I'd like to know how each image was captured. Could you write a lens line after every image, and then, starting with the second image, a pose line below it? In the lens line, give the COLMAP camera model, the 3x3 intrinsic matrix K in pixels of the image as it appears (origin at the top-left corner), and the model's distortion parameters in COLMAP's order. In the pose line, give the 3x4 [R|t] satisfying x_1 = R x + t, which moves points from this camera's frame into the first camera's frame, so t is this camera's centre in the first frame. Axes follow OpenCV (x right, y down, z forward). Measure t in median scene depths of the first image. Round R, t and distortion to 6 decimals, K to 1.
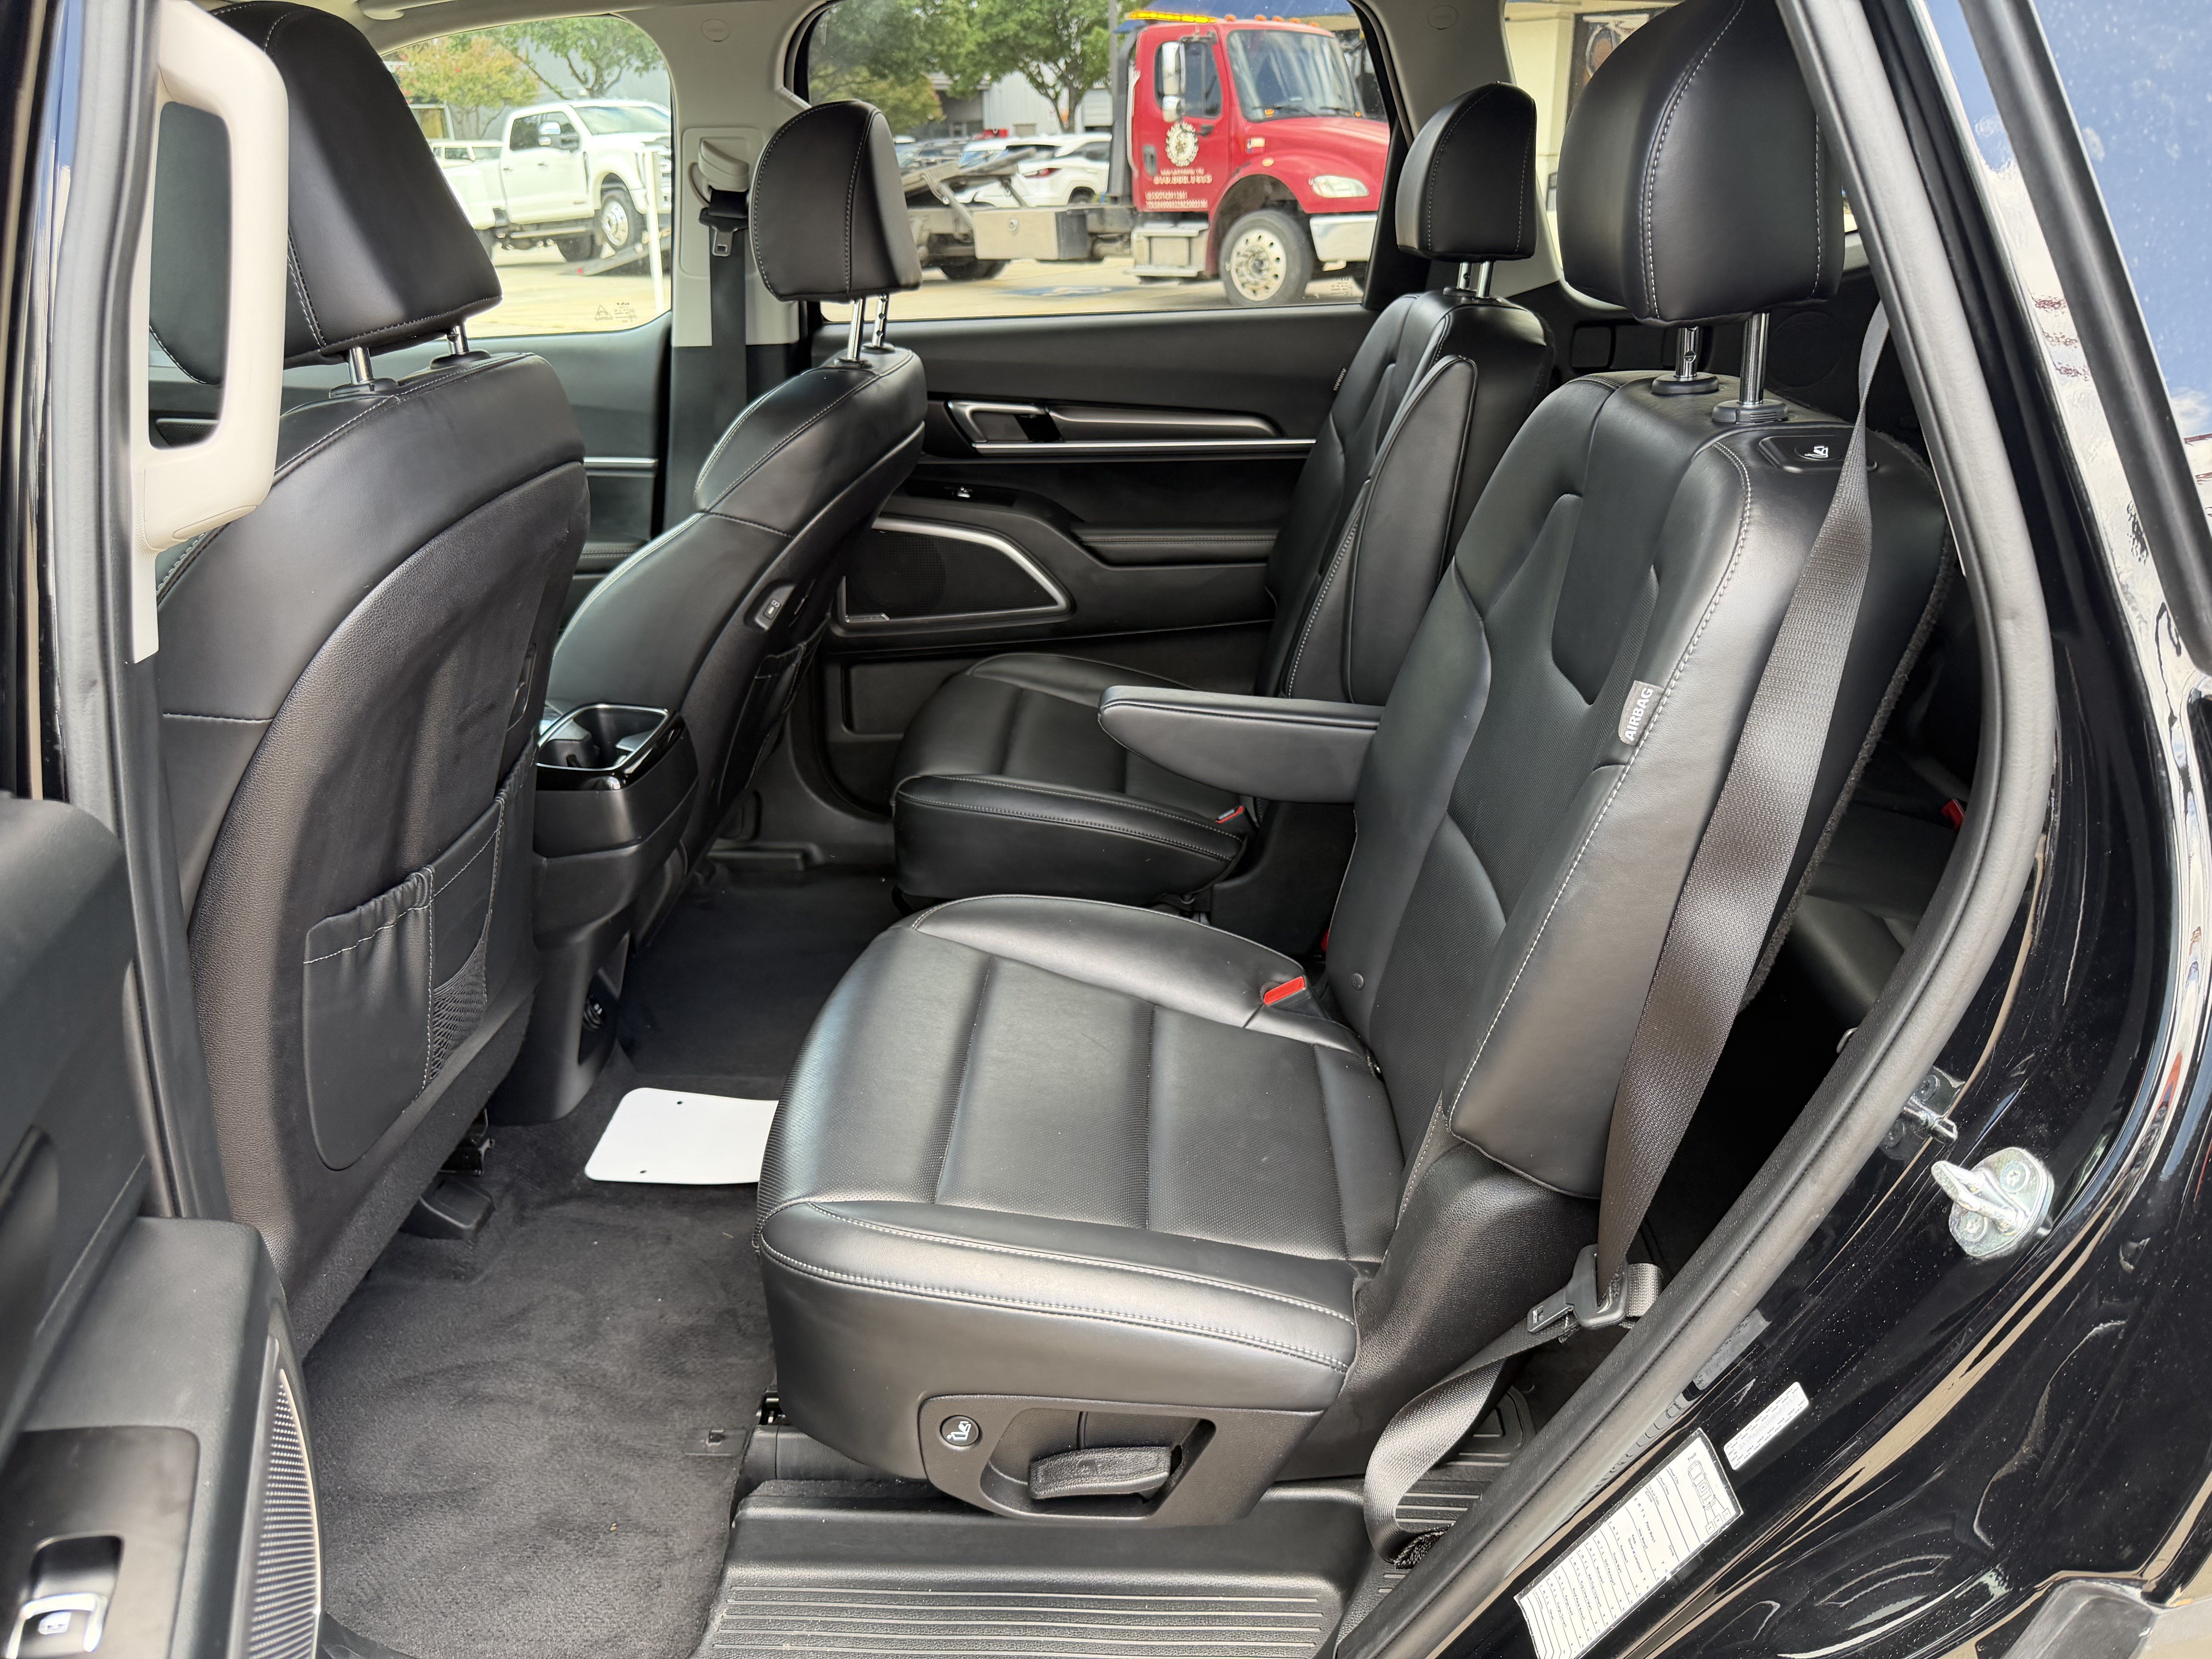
lens RADIAL K [[1584.2, 0, 1107.3], [0, 1584.2, 835.0], [0, 0, 1]] dist [-0.000541, 0.000330]
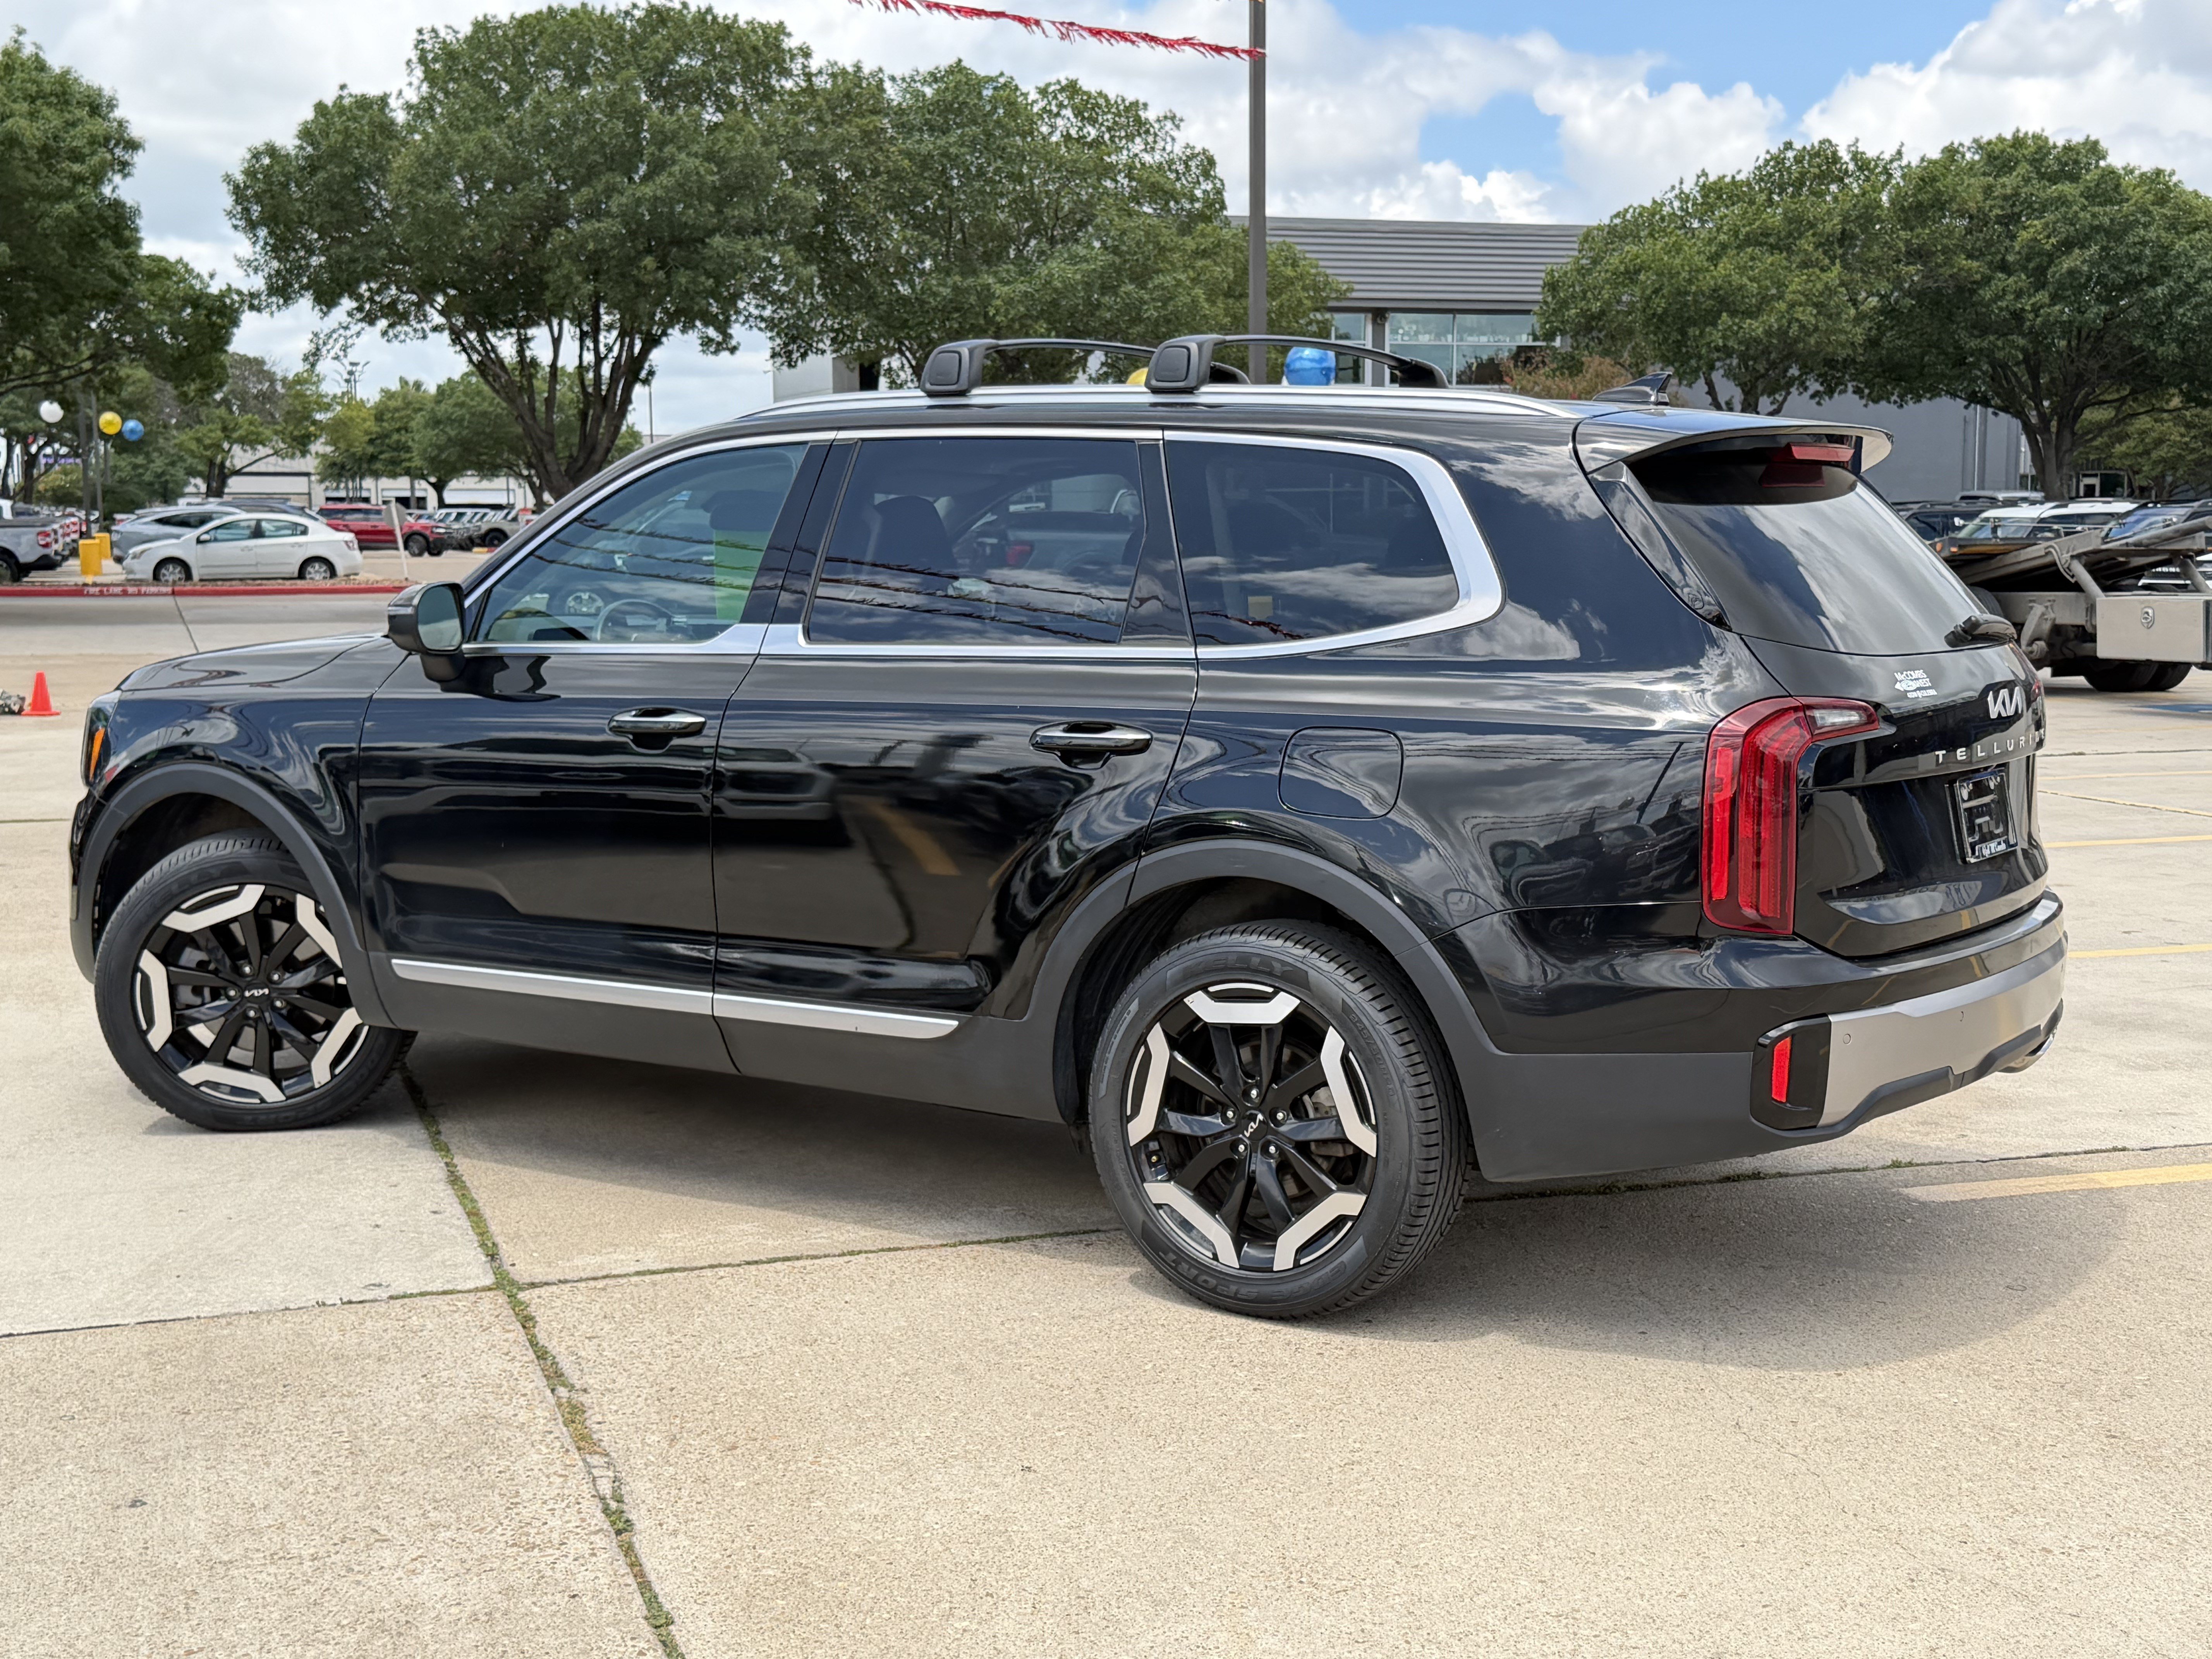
lens RADIAL K [[2816.3, 0, 1113.4], [0, 2816.3, 833.7], [0, 0, 1]] dist [0.054594, 0.000000]
pose [[0.859267, 0.083673, -0.504637, 0.149723], [-0.224636, 0.948038, -0.225305, 0.077120], [0.459563, 0.306957, 0.833414, -0.193106]]
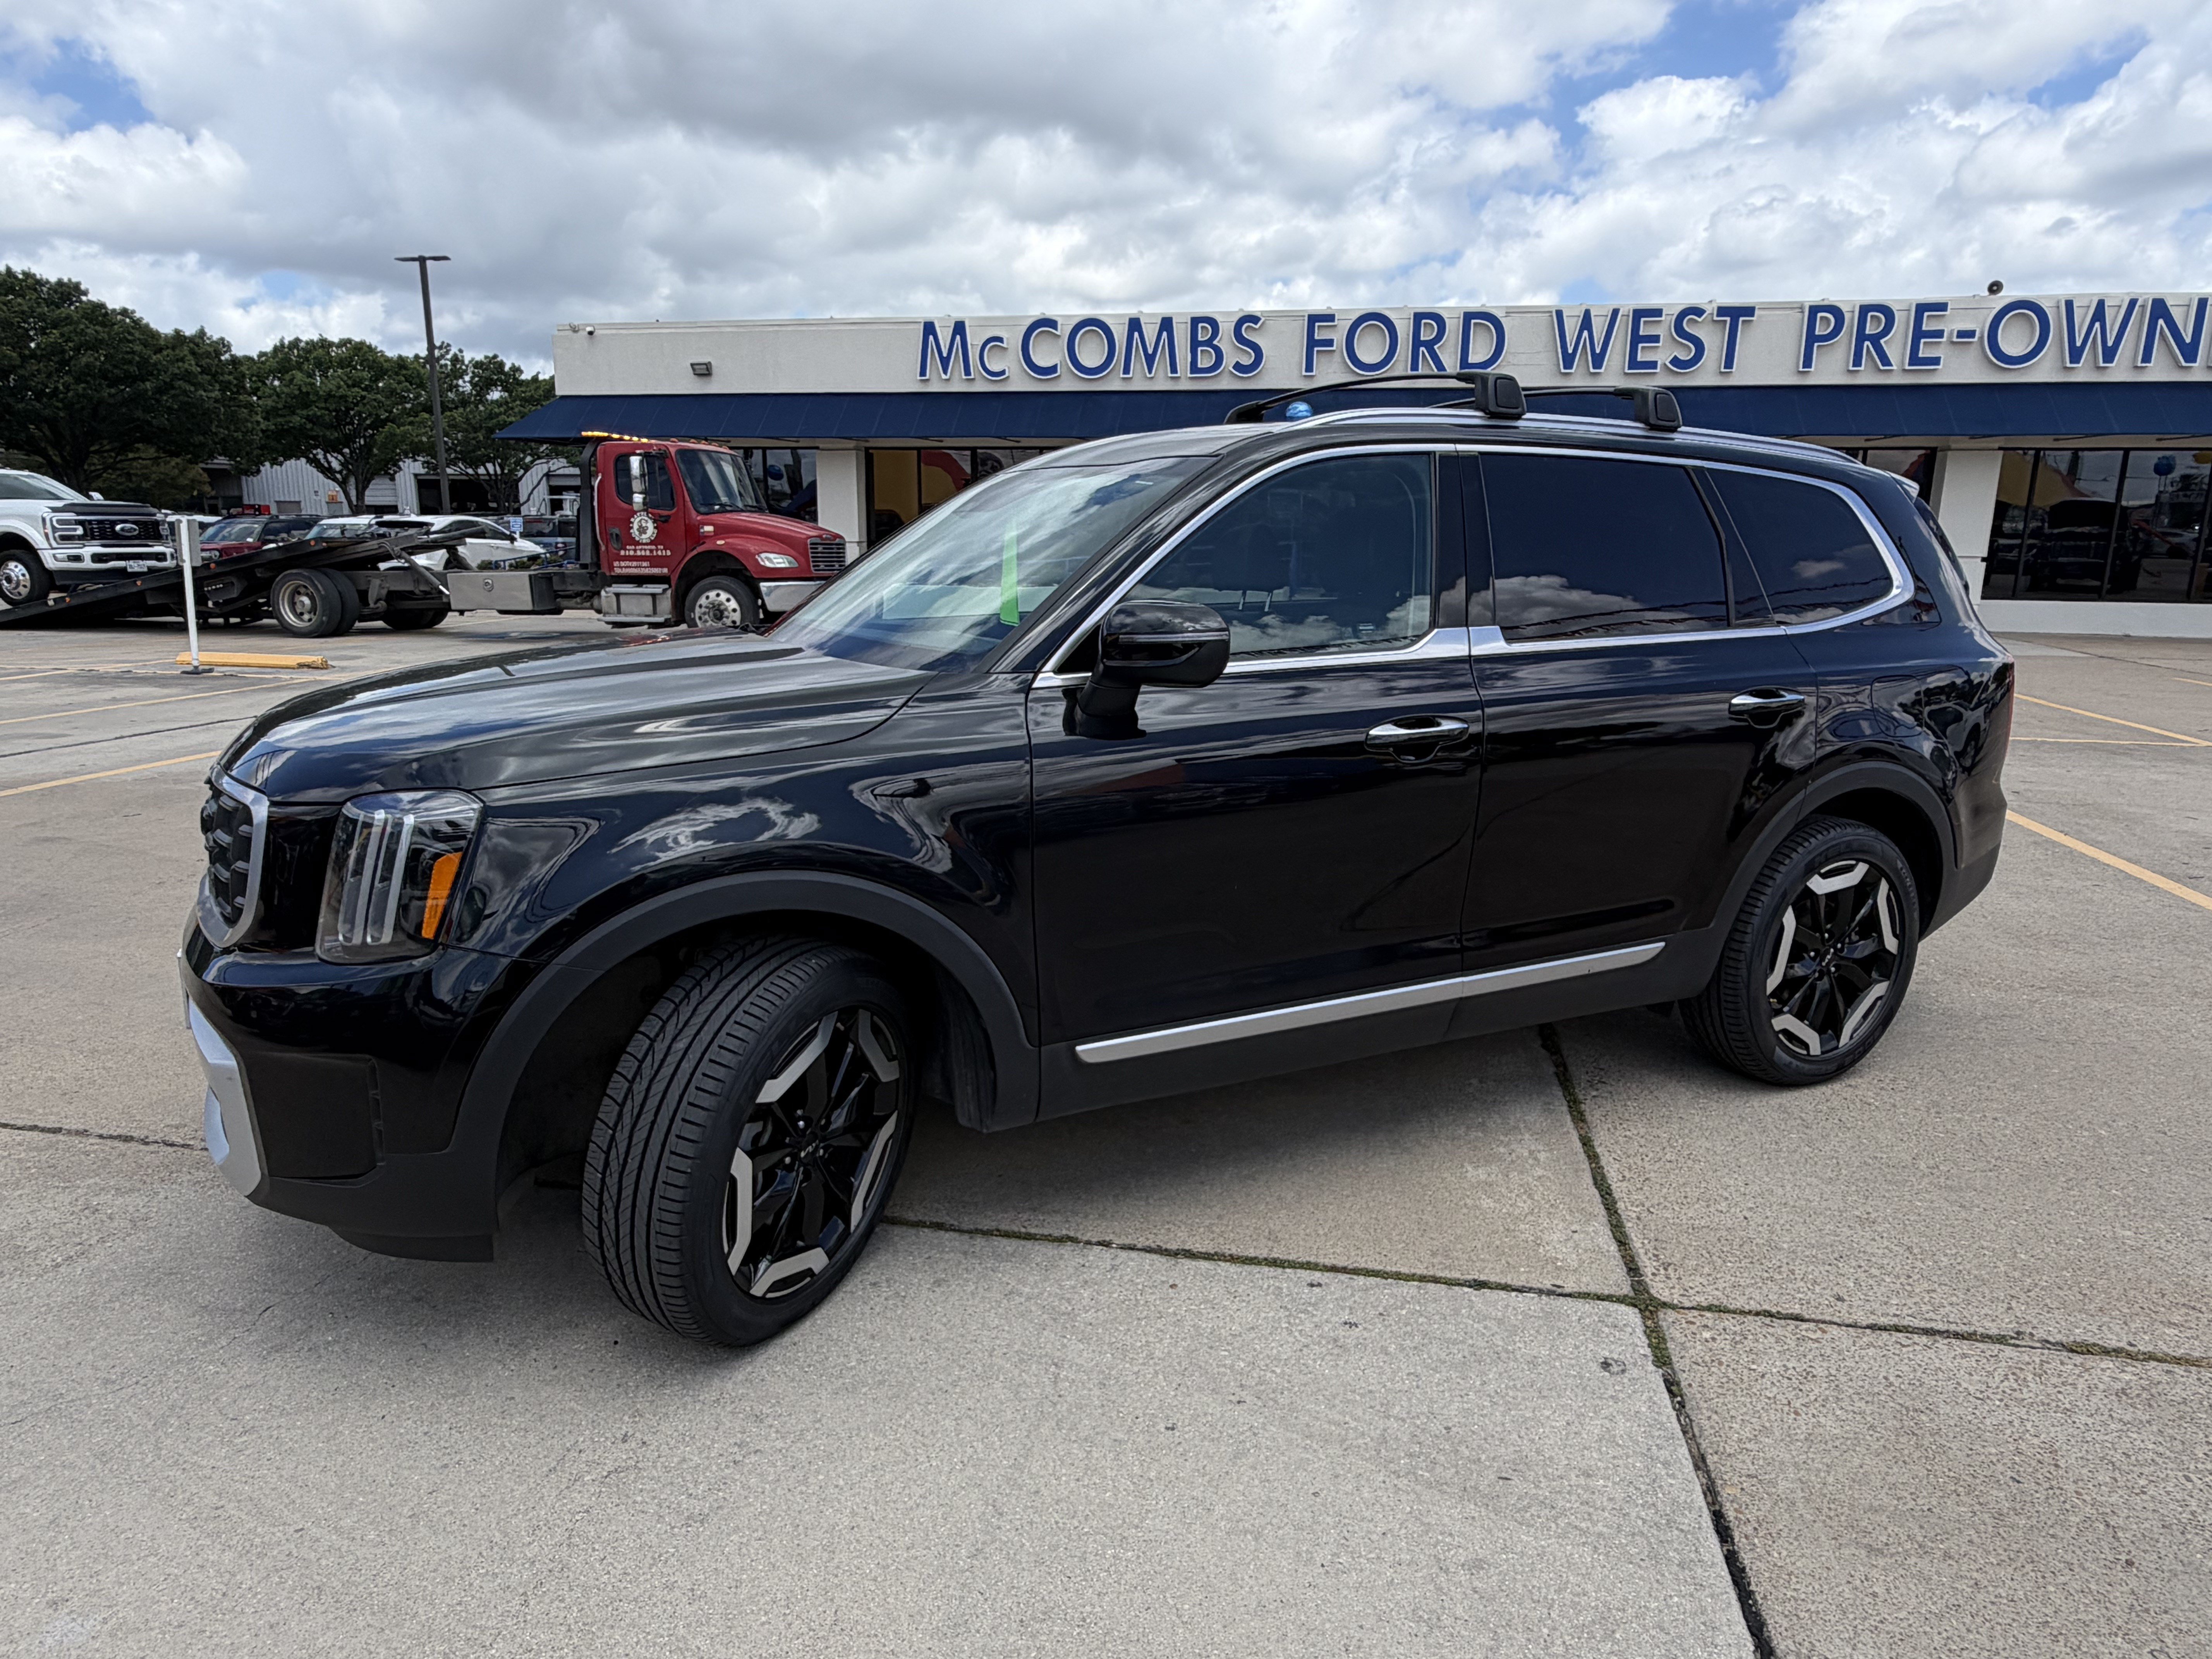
lens RADIAL K [[1409.2, 0, 1097.0], [0, 1409.2, 828.9], [0, 0, 1]] dist [-0.017697, 0.010665]
pose [[0.874645, -0.067547, 0.480035, -0.138911], [0.163585, 0.973286, -0.161106, 0.039221], [-0.456329, 0.219437, 0.862329, -0.084789]]
